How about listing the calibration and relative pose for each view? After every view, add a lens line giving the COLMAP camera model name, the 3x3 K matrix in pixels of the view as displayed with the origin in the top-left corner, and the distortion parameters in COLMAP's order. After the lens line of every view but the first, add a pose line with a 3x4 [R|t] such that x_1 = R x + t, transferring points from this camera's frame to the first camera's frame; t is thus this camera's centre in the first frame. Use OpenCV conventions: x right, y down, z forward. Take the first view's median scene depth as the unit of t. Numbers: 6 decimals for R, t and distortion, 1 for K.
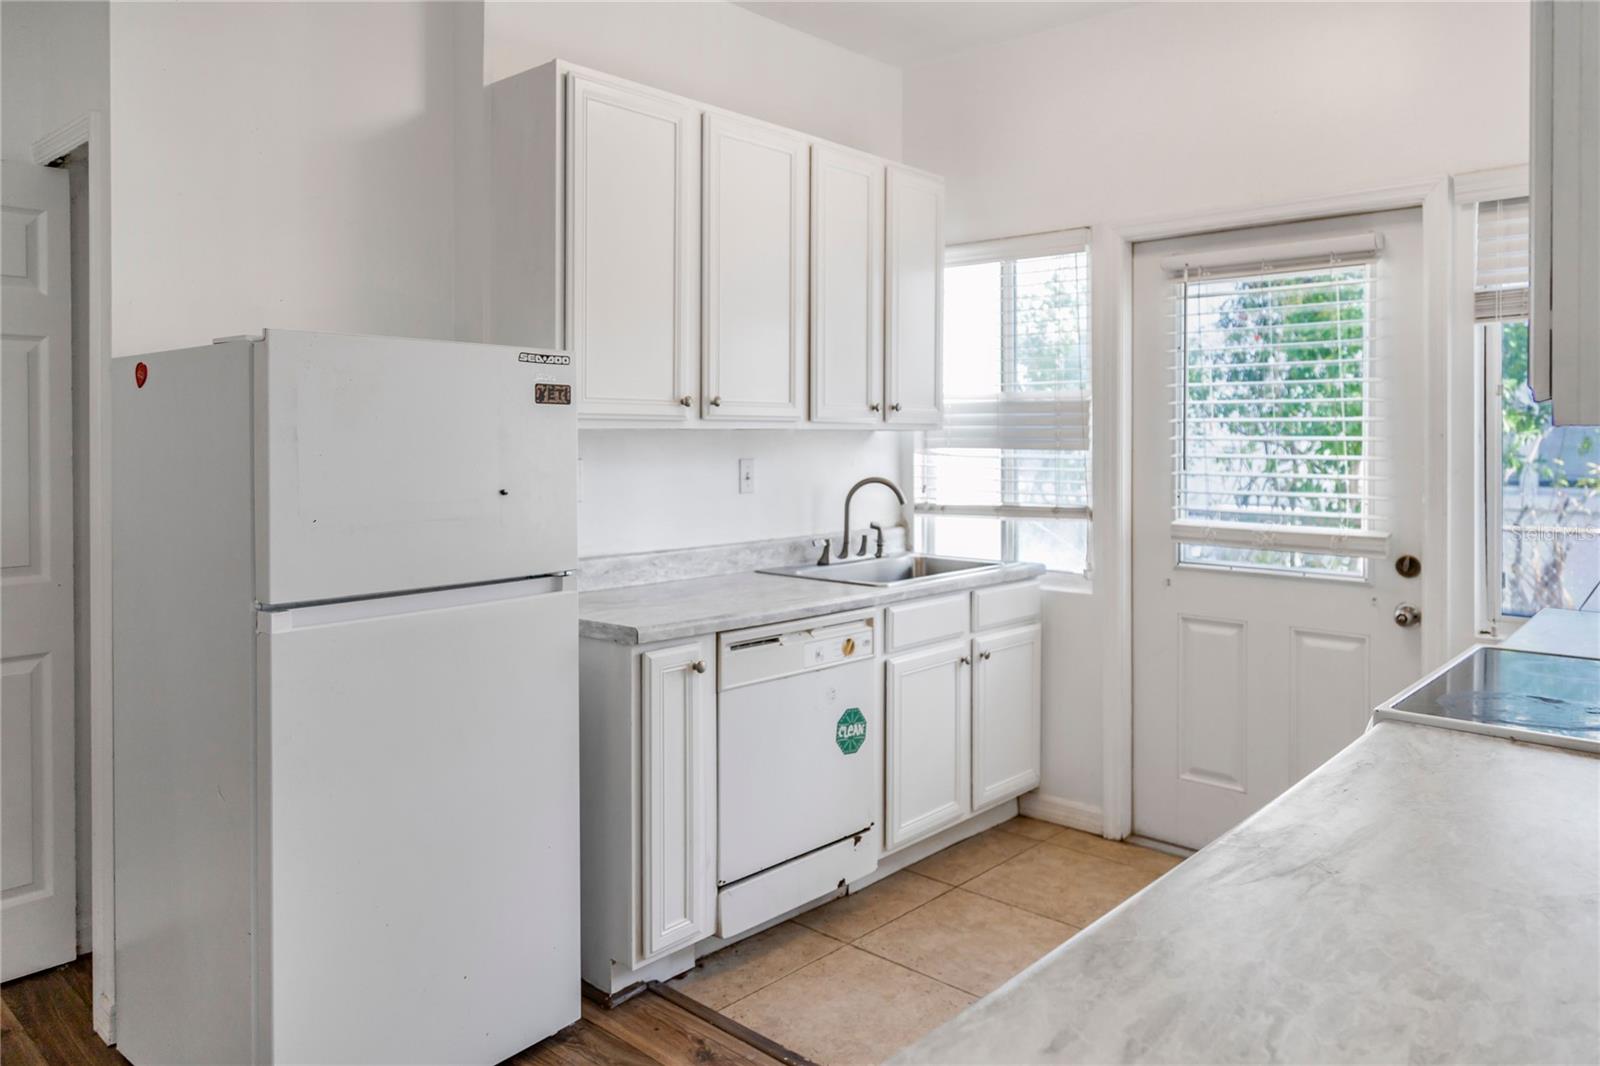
lens RADIAL K [[1078.5, 0, 857.3], [0, 1078.5, 444.5], [0, 0, 1]] dist [-0.003913, 0.002127]
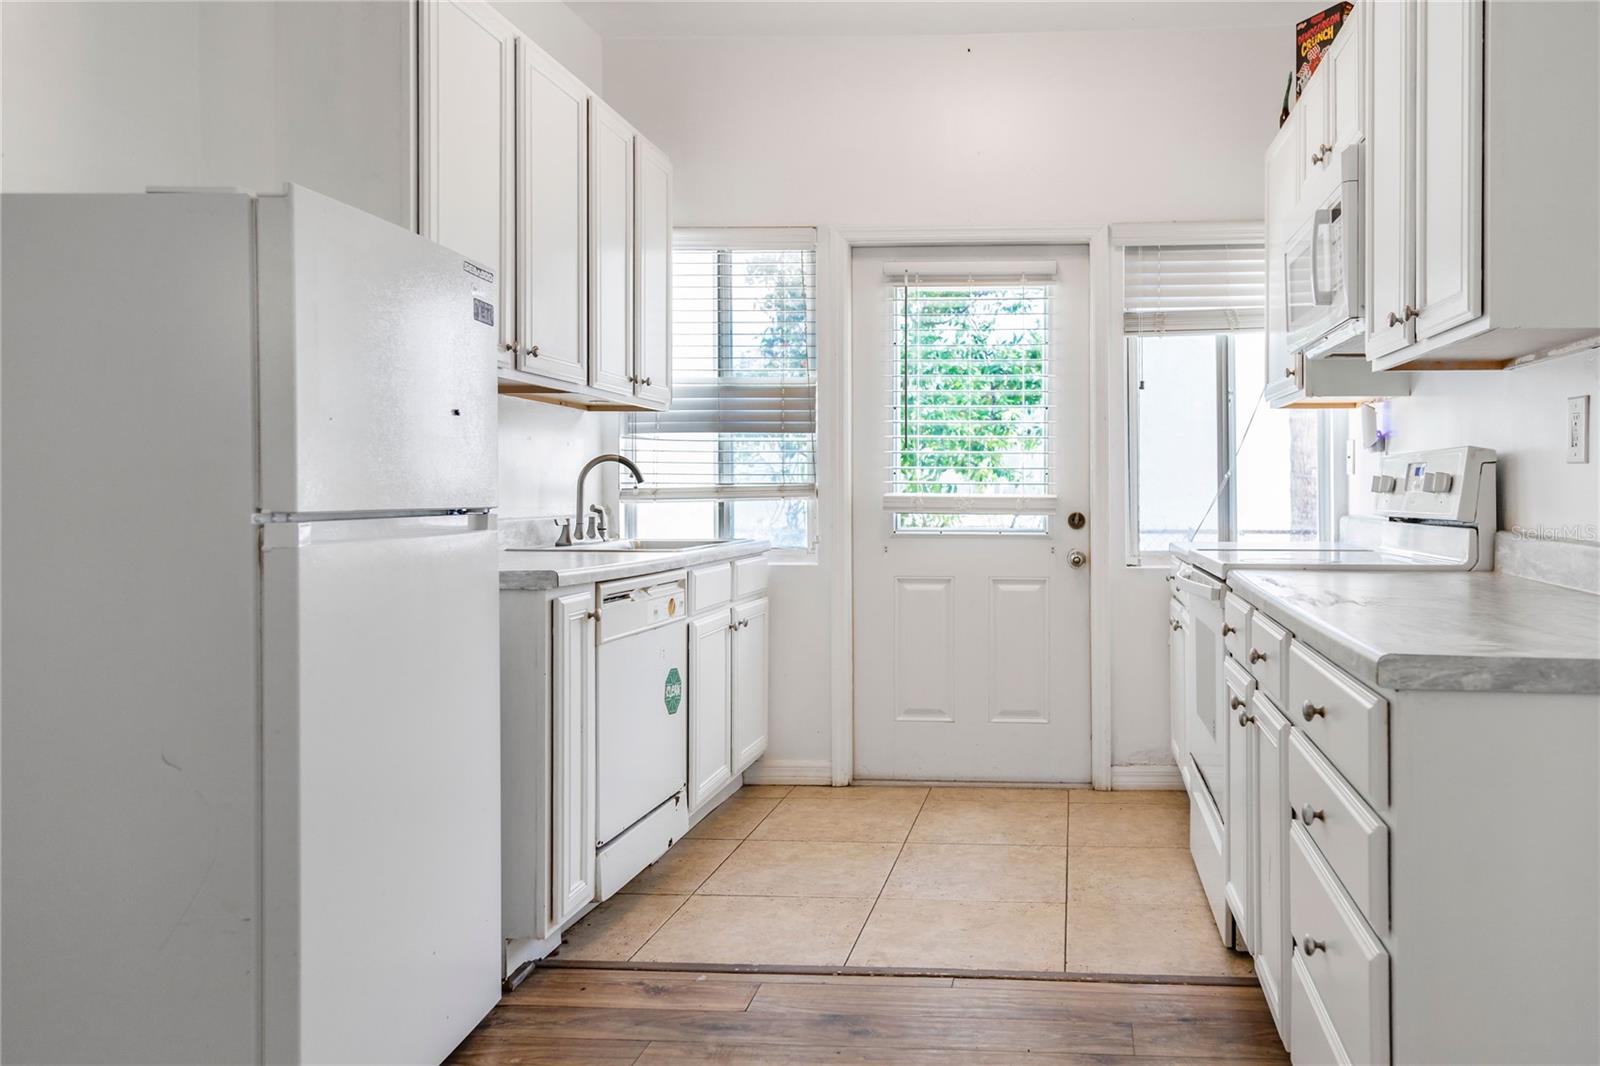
lens RADIAL K [[1147.8, 0, 999.8], [0, 1147.8, 490.9], [0, 0, 1]] dist [0.006891, 0.001719]
pose [[0.785215, 0.000760, 0.619223, -0.410448], [0.006622, 0.999932, -0.009624, 0.088558], [-0.619188, 0.011657, 0.785156, -0.026431]]
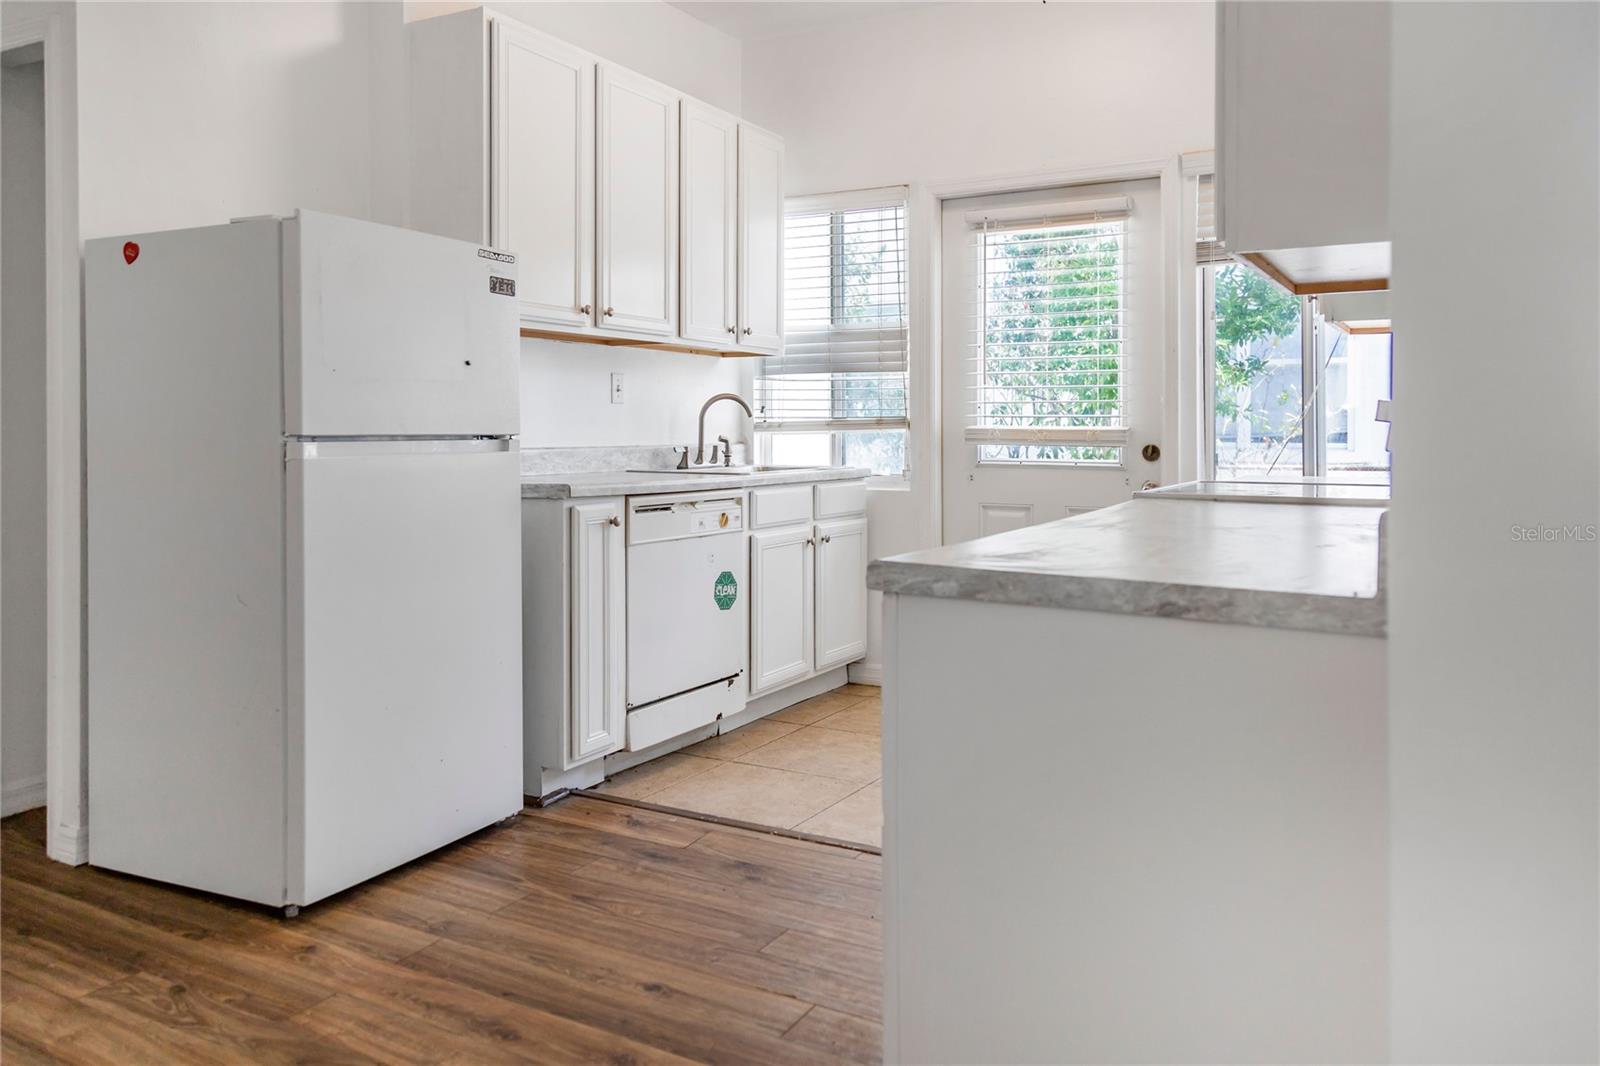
lens RADIAL K [[1128.3, 0, 881.4], [0, 1128.3, 438.8], [0, 0, 1]] dist [0.013135, 0.003412]
pose [[0.971054, -0.002574, 0.238846, -0.131002], [0.003250, 0.999992, -0.002437, 0.097003], [-0.238838, 0.003143, 0.971054, -0.247268]]
